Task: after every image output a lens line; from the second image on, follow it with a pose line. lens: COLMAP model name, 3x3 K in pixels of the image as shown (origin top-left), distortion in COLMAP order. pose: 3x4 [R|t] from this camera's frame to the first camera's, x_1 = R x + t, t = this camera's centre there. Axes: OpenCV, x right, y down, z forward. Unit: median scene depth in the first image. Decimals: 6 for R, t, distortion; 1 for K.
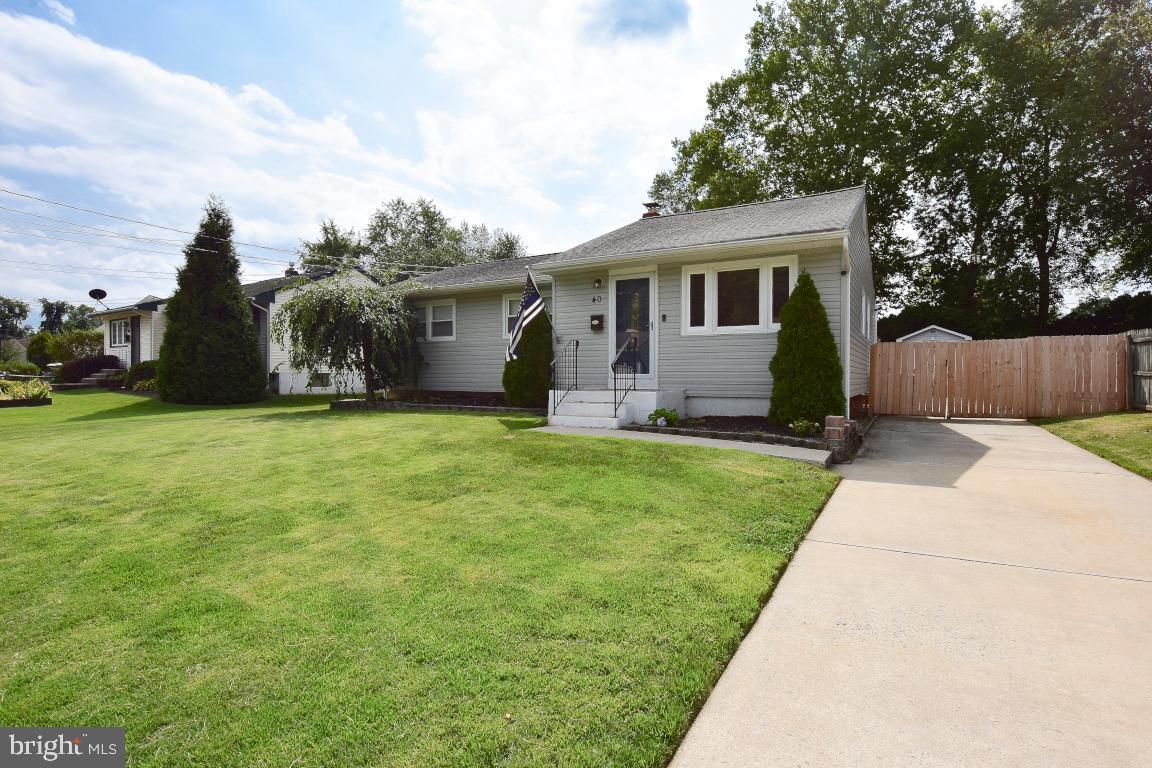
lens RADIAL K [[551.1, 0, 590.7], [0, 551.1, 387.2], [0, 0, 1]] dist [-0.001043, -0.018474]
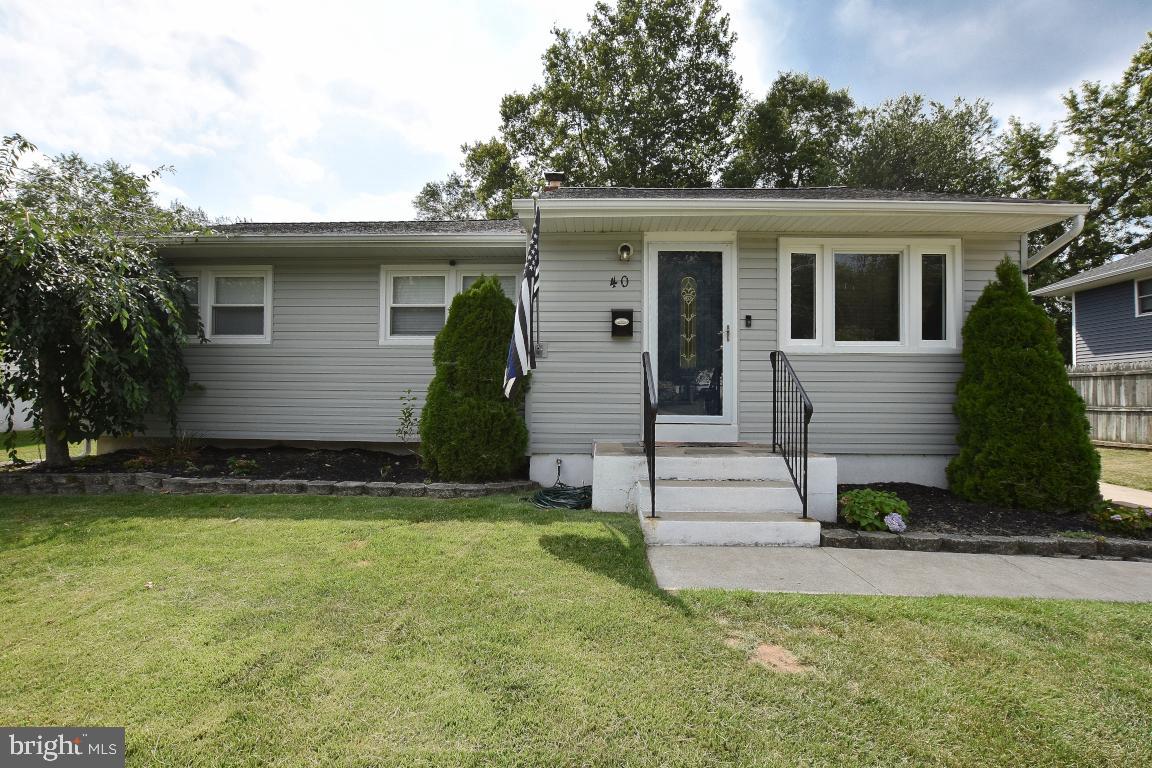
lens RADIAL K [[513.3, 0, 571.9], [0, 513.3, 384.0], [0, 0, 1]] dist [-0.019111, 0.001203]
pose [[0.894224, 0.013381, 0.447419, -0.205103], [0.001481, 0.999459, -0.032850, -0.029955], [-0.447617, 0.030037, 0.893721, 0.434465]]
